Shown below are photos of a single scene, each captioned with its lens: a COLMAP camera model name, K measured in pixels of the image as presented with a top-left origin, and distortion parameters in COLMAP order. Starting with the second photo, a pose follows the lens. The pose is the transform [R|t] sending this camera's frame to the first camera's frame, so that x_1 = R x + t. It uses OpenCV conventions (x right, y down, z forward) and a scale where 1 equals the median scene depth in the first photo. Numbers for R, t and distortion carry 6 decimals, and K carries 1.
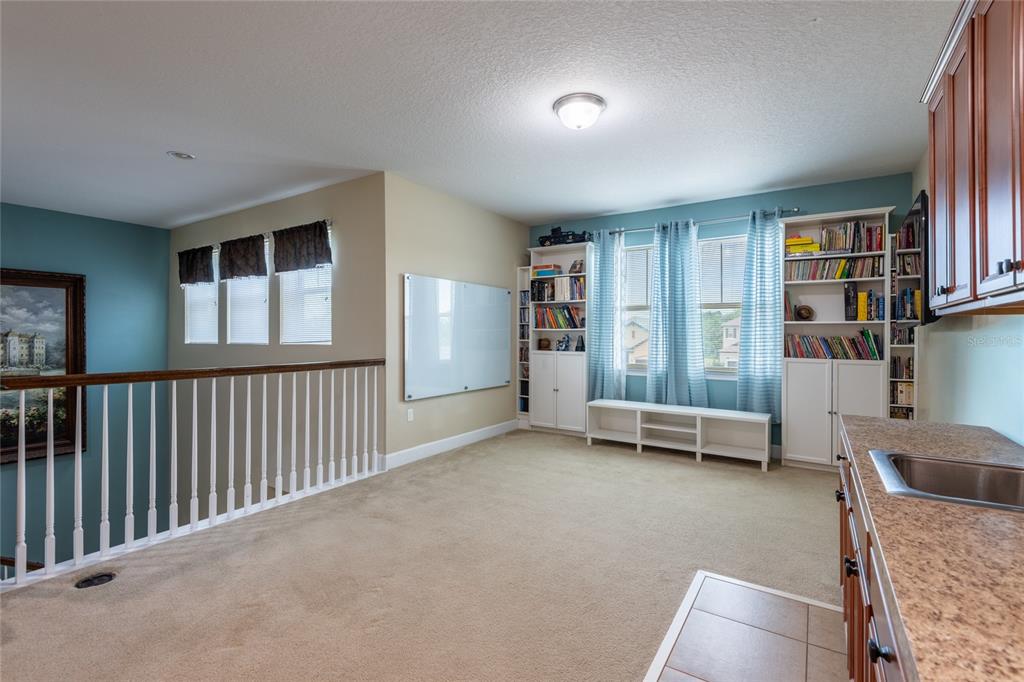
lens RADIAL K [[467.2, 0, 508.7], [0, 467.2, 337.4], [0, 0, 1]] dist [0.019278, -0.005202]
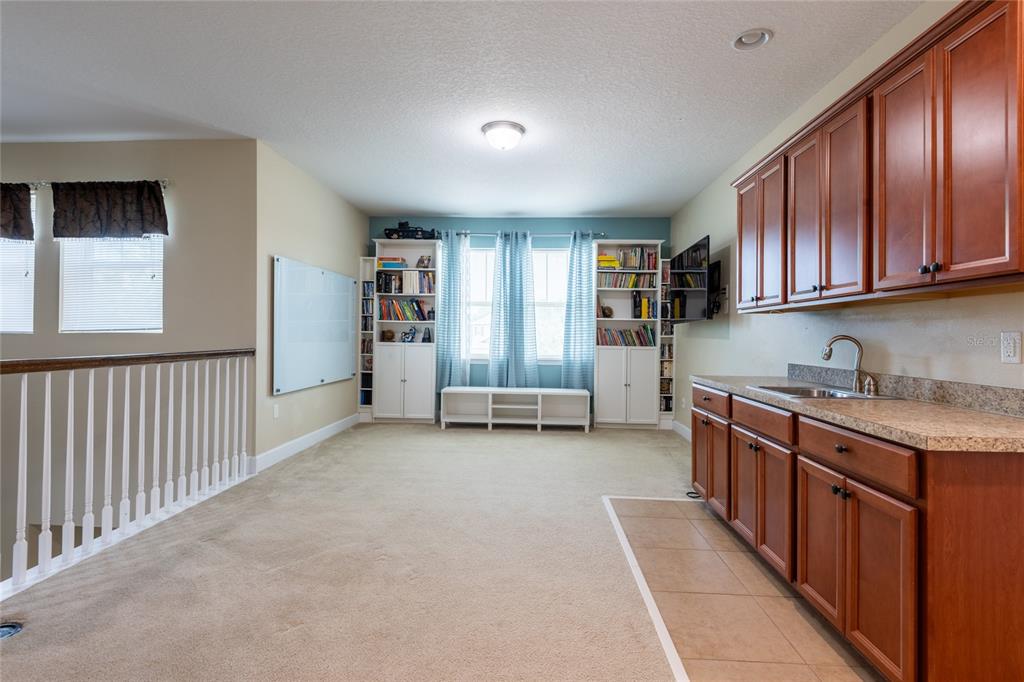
lens RADIAL K [[486.4, 0, 510.6], [0, 486.4, 332.4], [0, 0, 1]] dist [0.022876, -0.012913]
pose [[0.864070, 0.009318, 0.503285, -0.290022], [-0.006232, 0.999950, -0.007815, 0.017403], [-0.503333, 0.003616, 0.864085, -0.050062]]
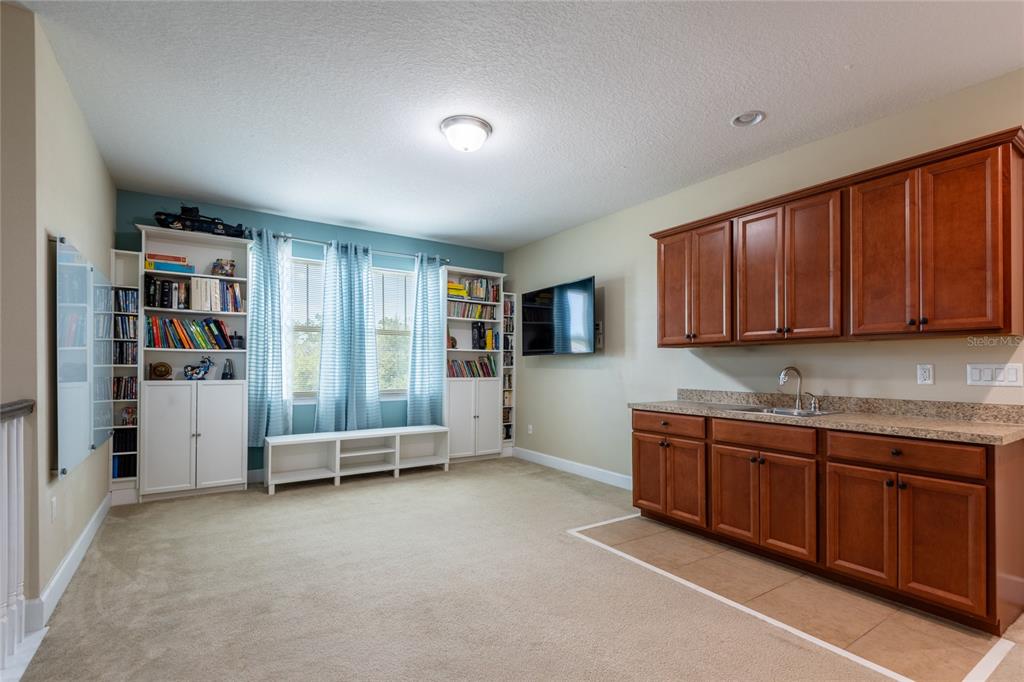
lens RADIAL K [[486.4, 0, 519.5], [0, 486.4, 364.3], [0, 0, 1]] dist [0.022876, -0.012913]
pose [[0.378625, 0.001213, 0.925549, -0.502573], [0.003369, 0.999991, -0.002689, 0.010686], [-0.925544, 0.004137, 0.378617, 0.318582]]
